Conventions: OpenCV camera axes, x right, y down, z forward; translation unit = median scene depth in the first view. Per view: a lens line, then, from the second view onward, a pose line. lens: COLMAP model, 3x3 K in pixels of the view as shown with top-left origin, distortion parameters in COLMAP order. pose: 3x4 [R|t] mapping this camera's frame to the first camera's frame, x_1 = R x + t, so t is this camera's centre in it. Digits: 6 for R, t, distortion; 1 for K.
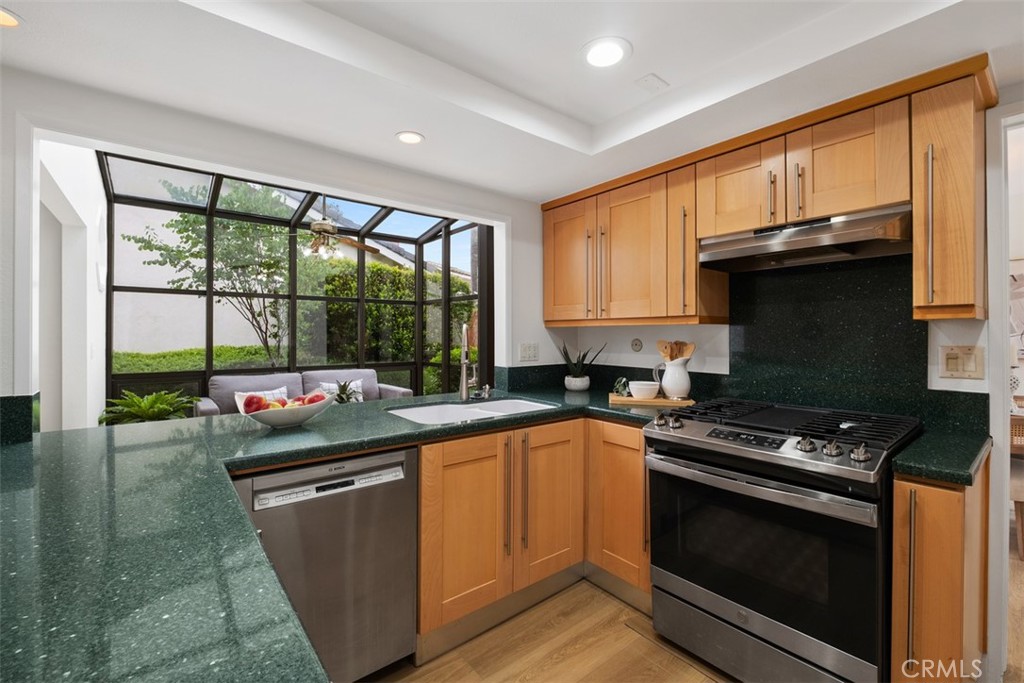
lens RADIAL K [[438.5, 0, 507.0], [0, 438.5, 337.0], [0, 0, 1]] dist [0.001457, 0.000091]
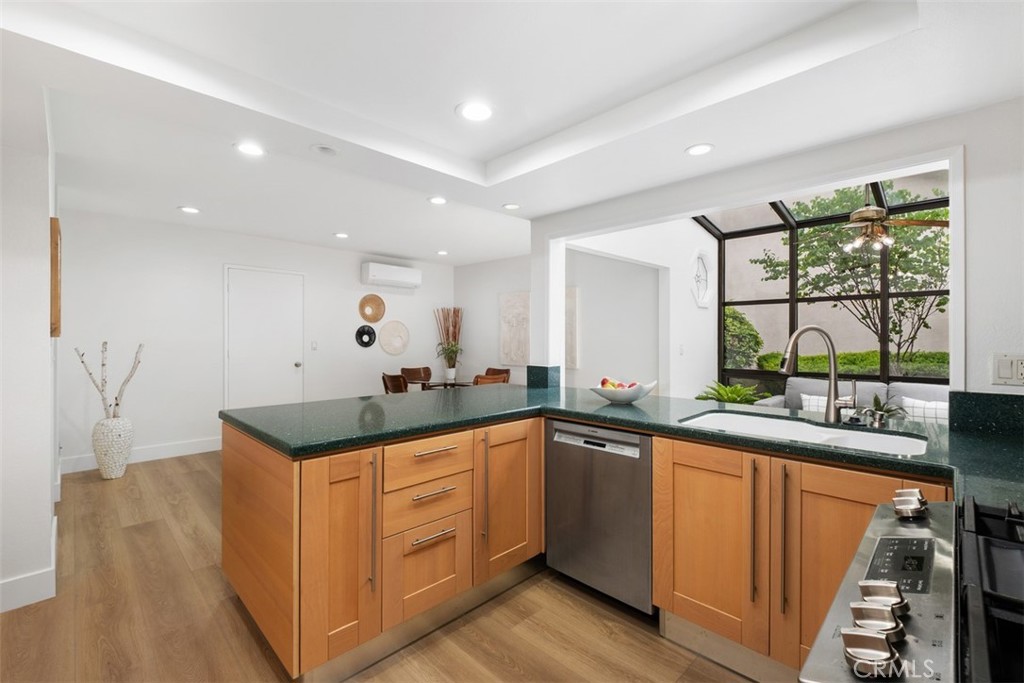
lens RADIAL K [[438.5, 0, 505.9], [0, 438.5, 339.2], [0, 0, 1]] dist [0.001457, 0.000091]
pose [[0.104258, 0.000071, -0.994550, 0.881830], [-0.006547, 0.999978, -0.000615, 0.001549], [0.994529, 0.006575, 0.104257, 0.497274]]
